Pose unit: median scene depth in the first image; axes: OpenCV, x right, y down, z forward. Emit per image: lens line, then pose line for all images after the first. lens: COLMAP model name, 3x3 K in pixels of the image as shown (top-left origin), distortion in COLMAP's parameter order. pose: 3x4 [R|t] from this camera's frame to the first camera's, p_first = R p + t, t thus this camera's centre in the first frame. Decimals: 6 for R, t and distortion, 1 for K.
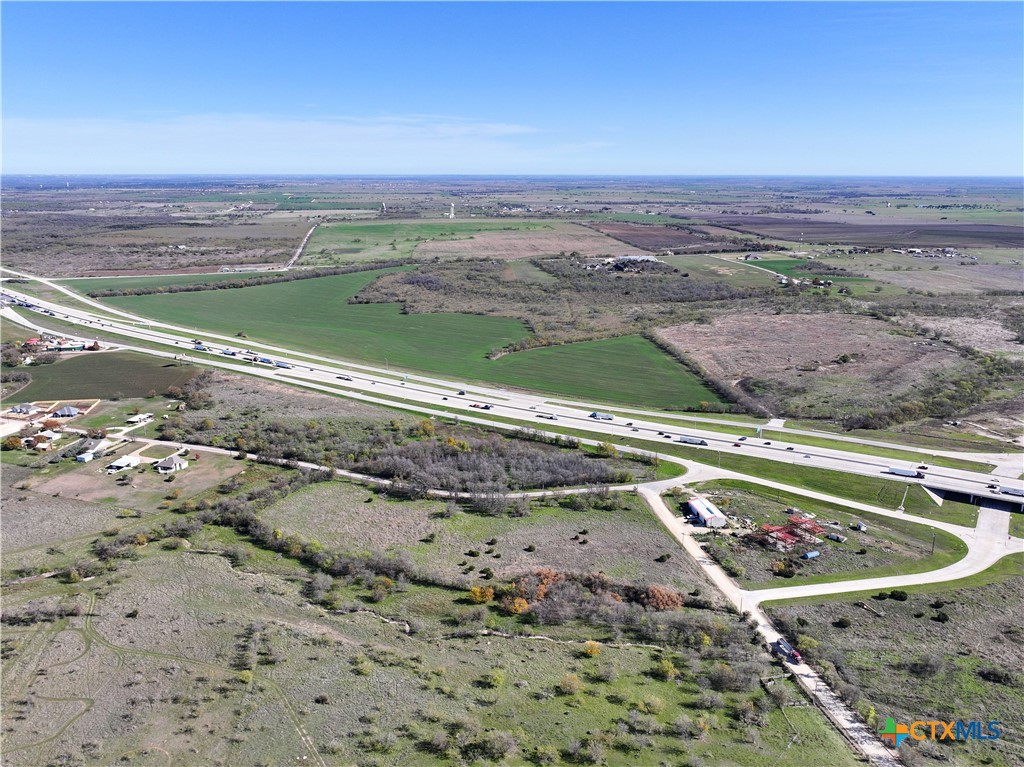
lens RADIAL K [[828.8, 0, 512.0], [0, 828.8, 383.5], [0, 0, 1]] dist [0.002951, 0.004481]
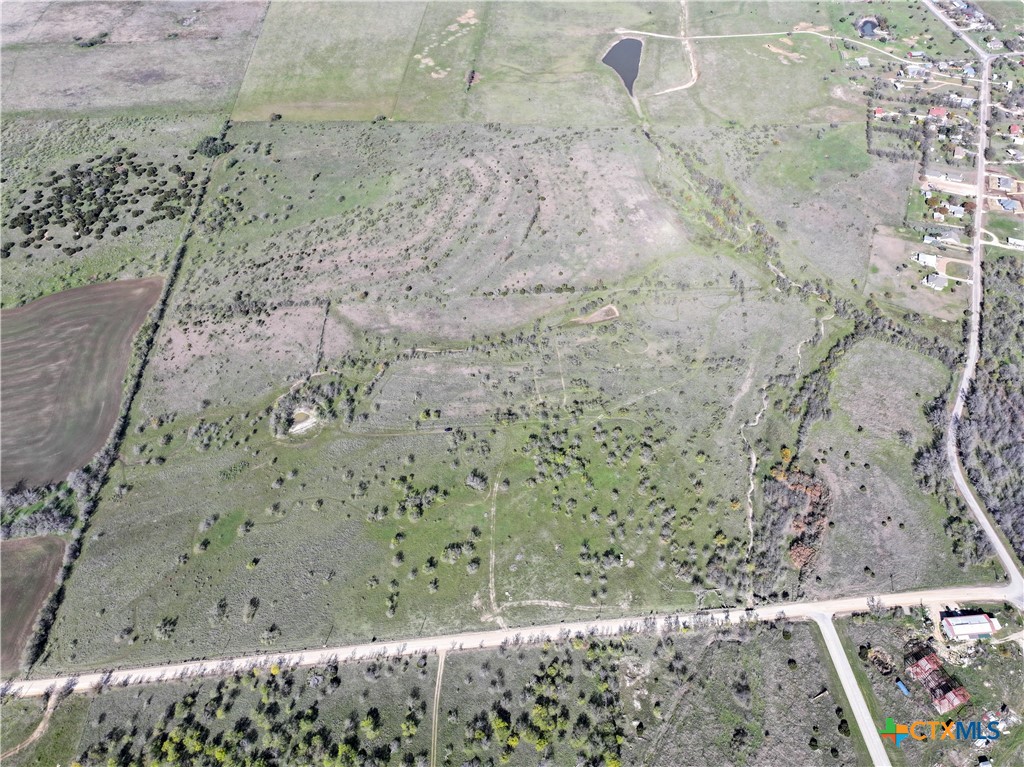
lens RADIAL K [[722.1, 0, 515.4], [0, 722.1, 380.0], [0, 0, 1]] dist [-0.002745, 0.022481]
pose [[-0.080776, 0.755717, -0.649897, 0.776067], [-0.258383, 0.613862, 0.745930, -0.721555], [0.962659, 0.228176, 0.145679, 0.226409]]
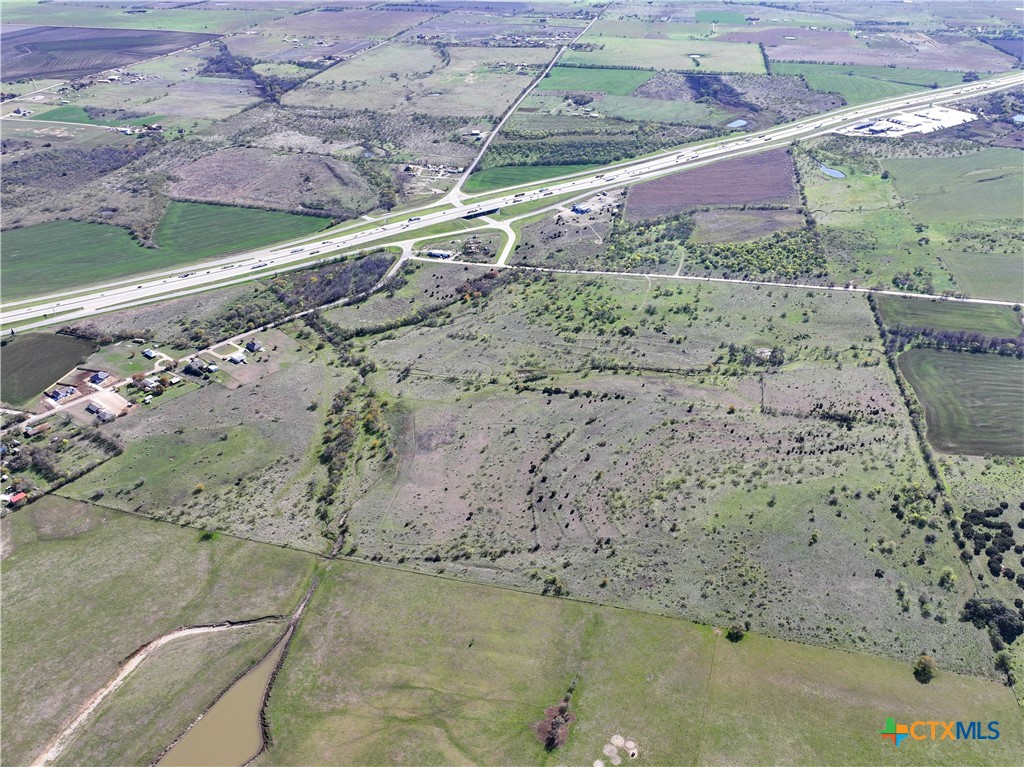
lens RADIAL K [[828.8, 0, 512.0], [0, 828.8, 383.5], [0, 0, 1]] dist [0.002951, 0.004481]
pose [[0.357336, -0.476243, 0.803433, -2.228741], [0.228851, 0.878651, 0.419045, -0.589505], [-0.905504, 0.034127, 0.422962, -0.291250]]
